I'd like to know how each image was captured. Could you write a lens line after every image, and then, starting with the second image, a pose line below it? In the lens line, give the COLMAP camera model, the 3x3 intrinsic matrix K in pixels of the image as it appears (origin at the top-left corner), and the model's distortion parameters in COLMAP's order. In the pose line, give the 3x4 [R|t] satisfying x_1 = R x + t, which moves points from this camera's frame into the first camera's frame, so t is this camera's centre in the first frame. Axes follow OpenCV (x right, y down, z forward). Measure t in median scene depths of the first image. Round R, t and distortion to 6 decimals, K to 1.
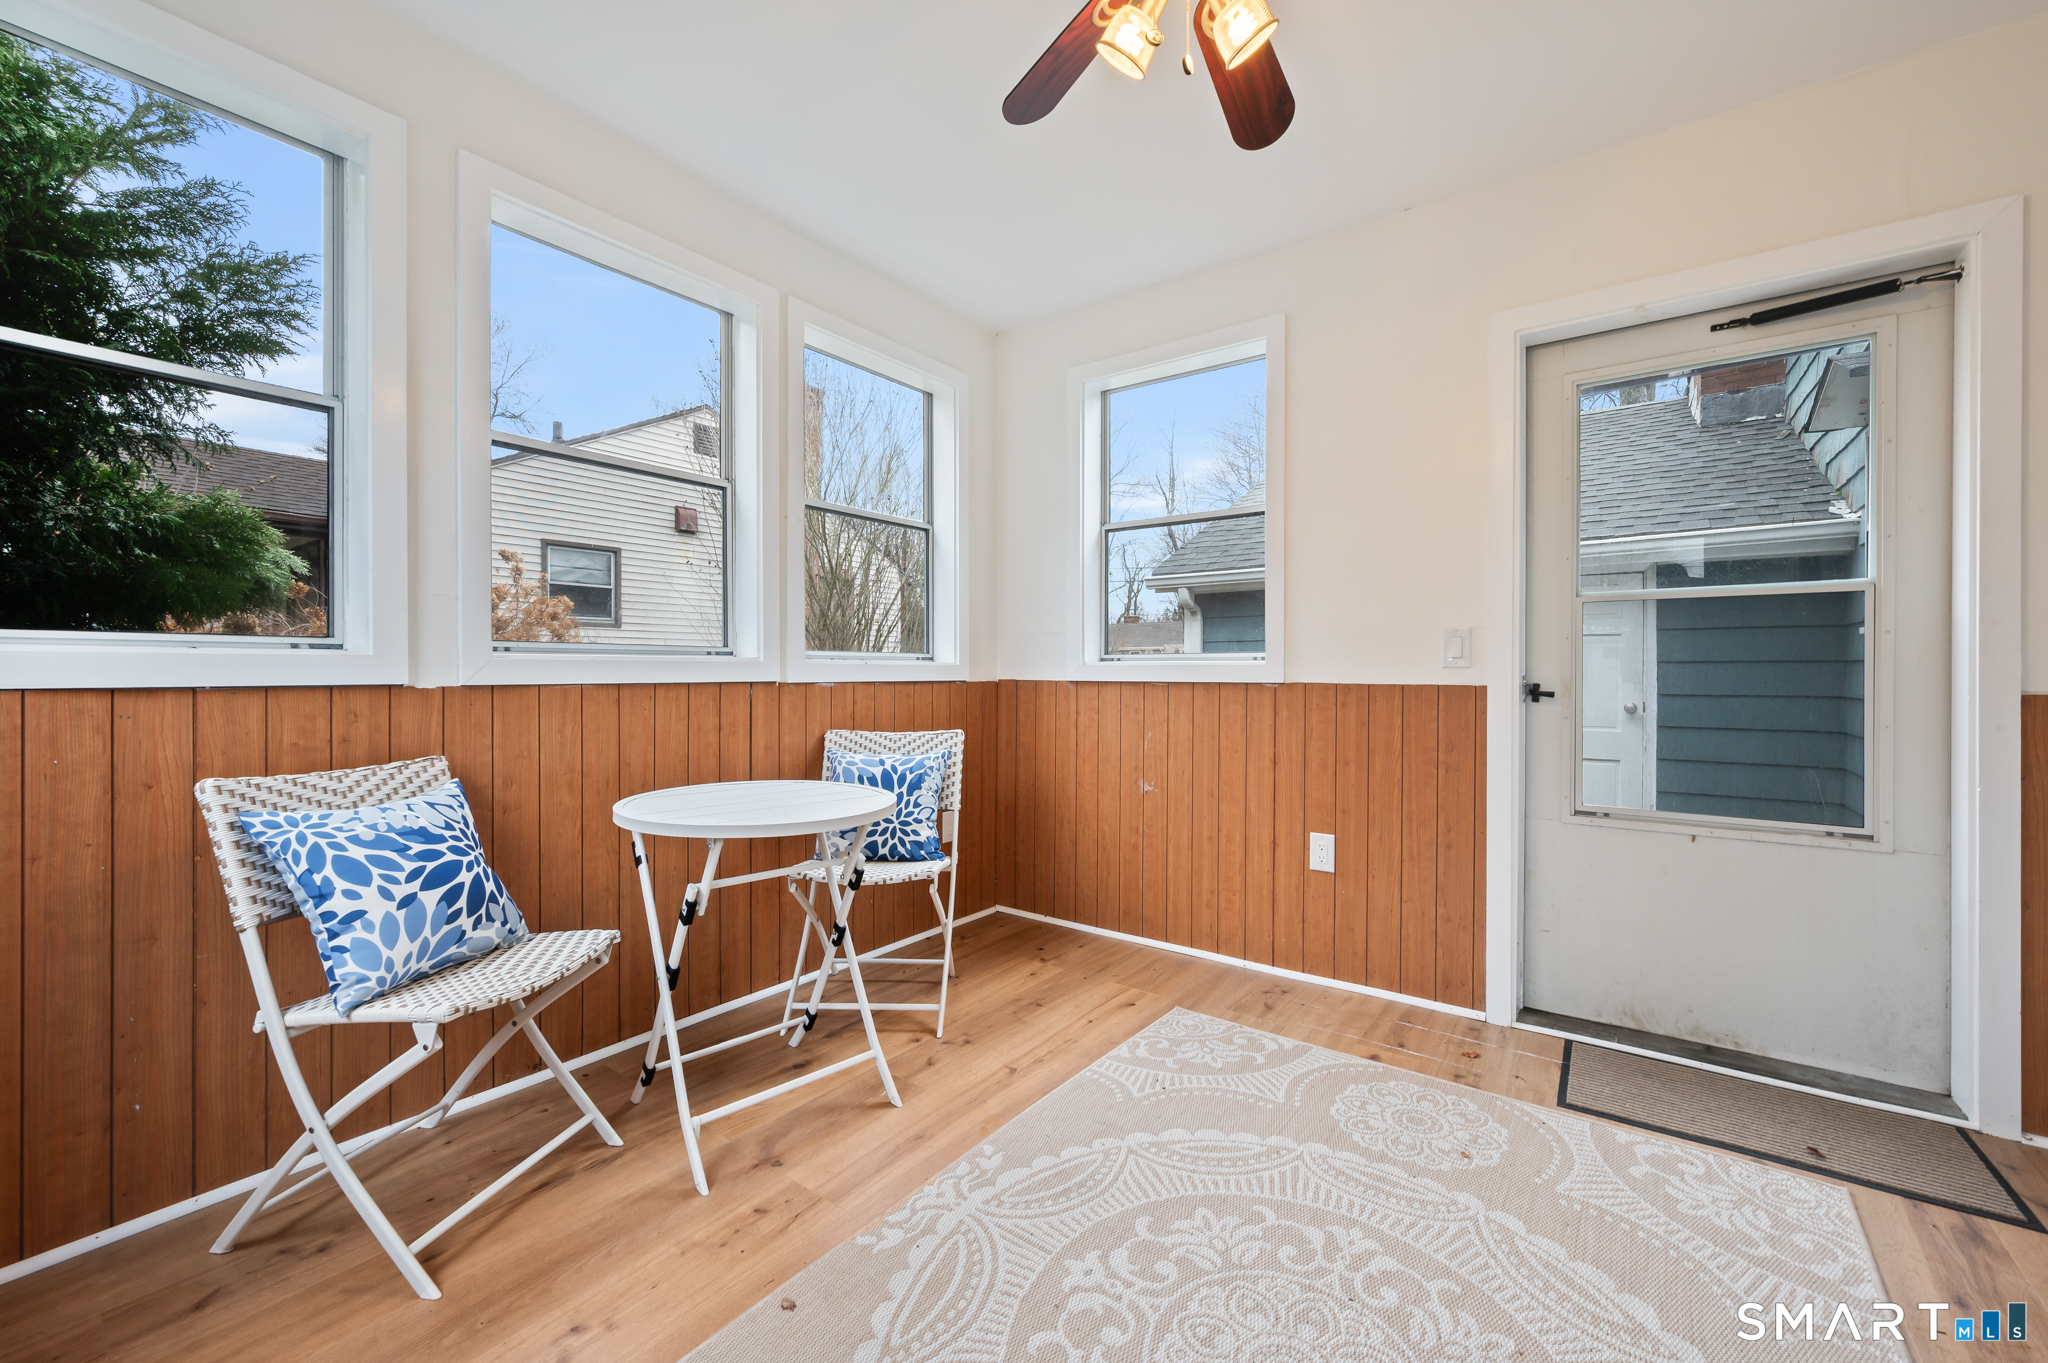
lens RADIAL K [[817.6, 0, 1023.7], [0, 817.6, 676.7], [0, 0, 1]] dist [-0.000190, -0.000897]
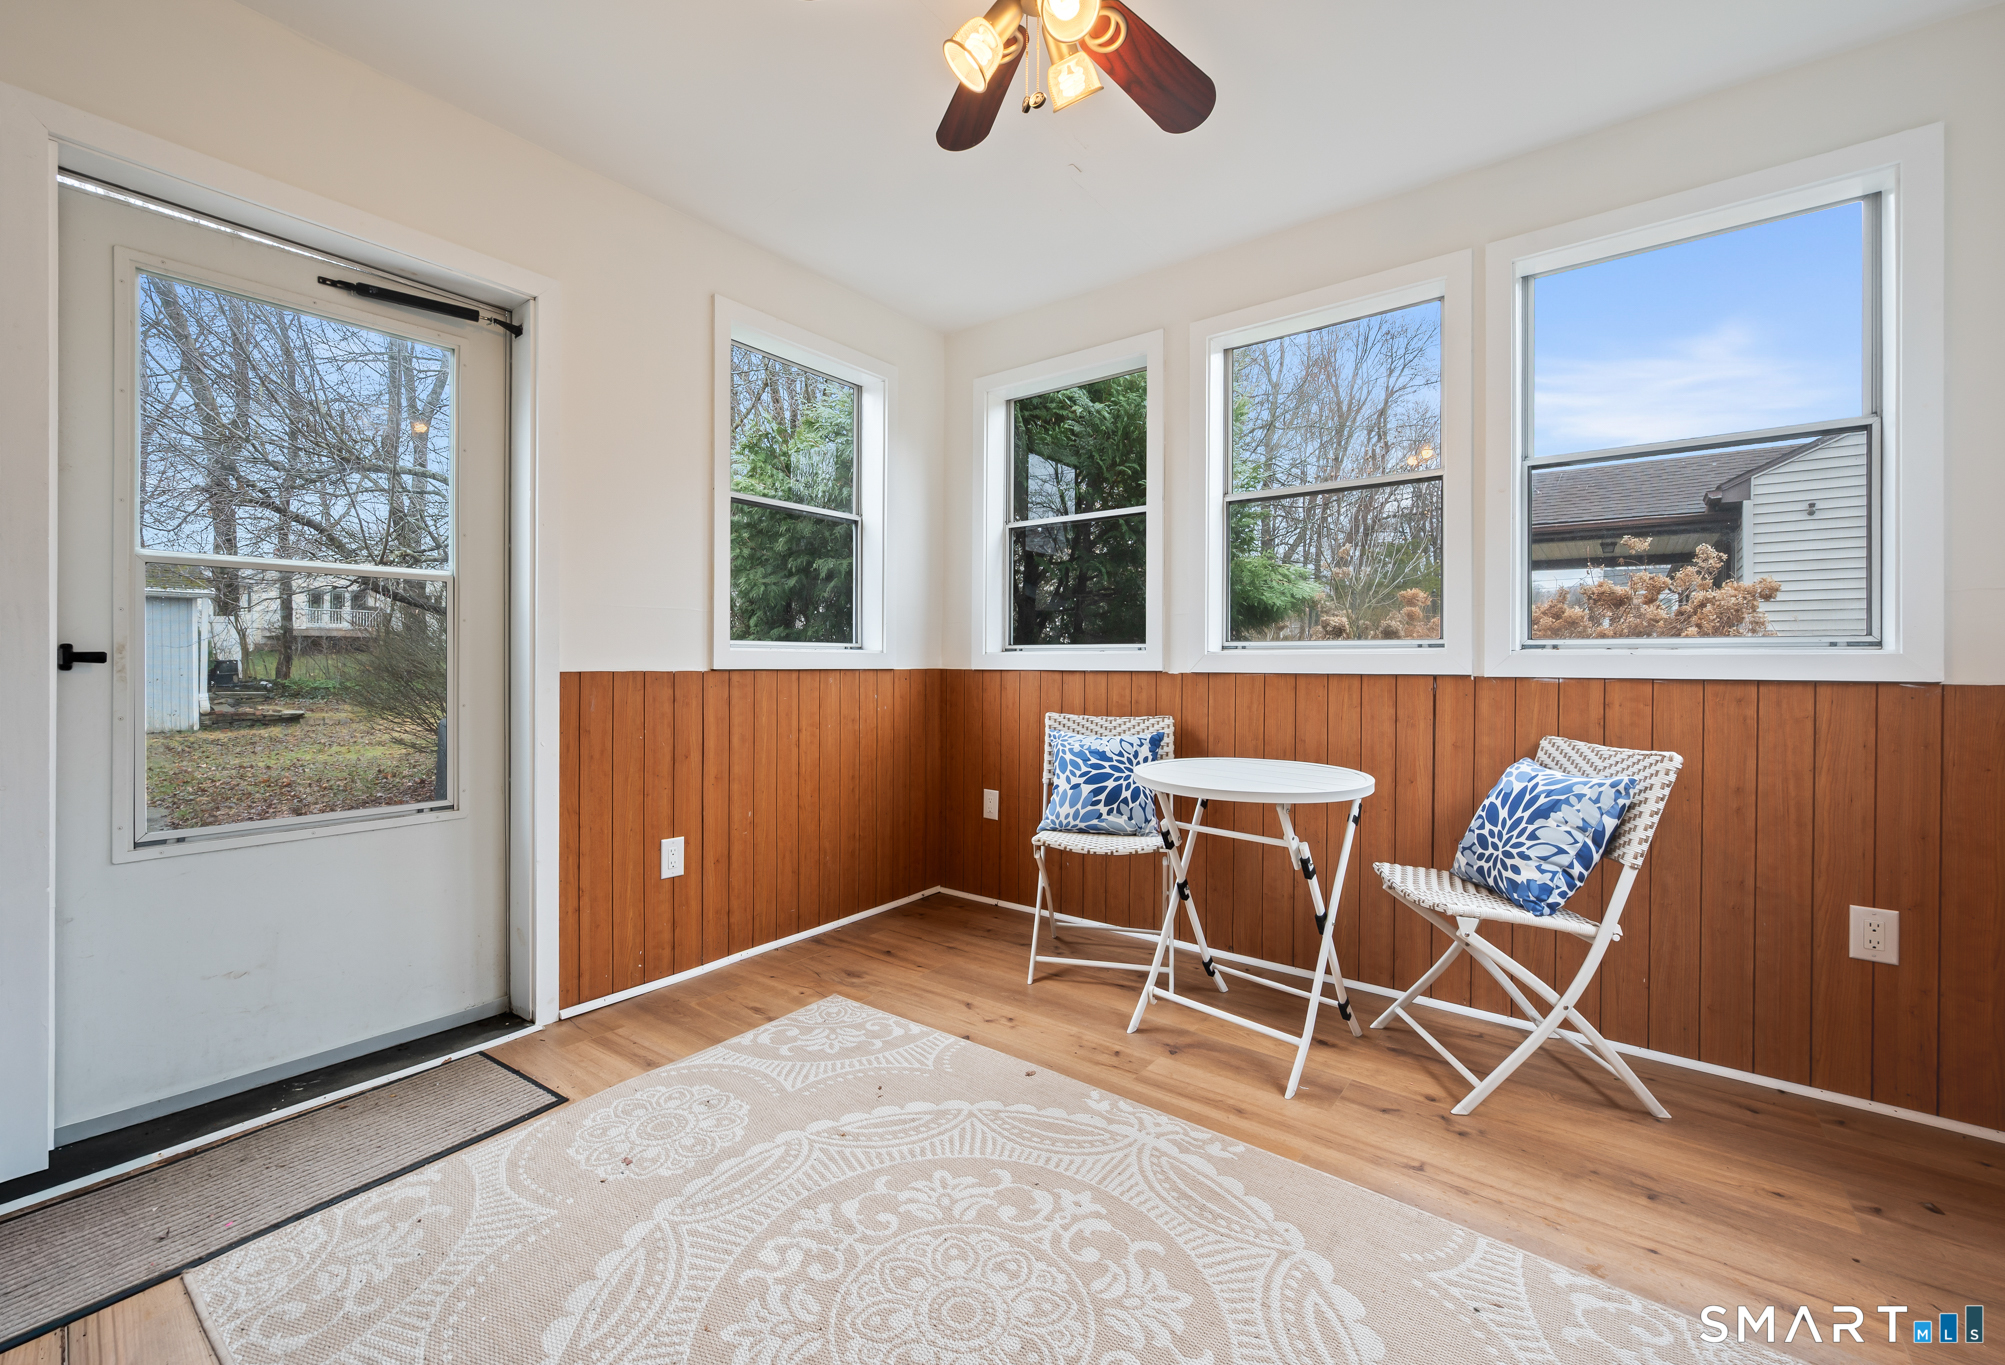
lens RADIAL K [[877.1, 0, 1005.4], [0, 877.1, 667.2], [0, 0, 1]] dist [0.000828, 0.000653]
pose [[-0.038393, 0.003903, -0.999255, 0.953577], [-0.012858, 0.999908, 0.004400, -0.001532], [0.999180, 0.013018, -0.038339, 0.706738]]
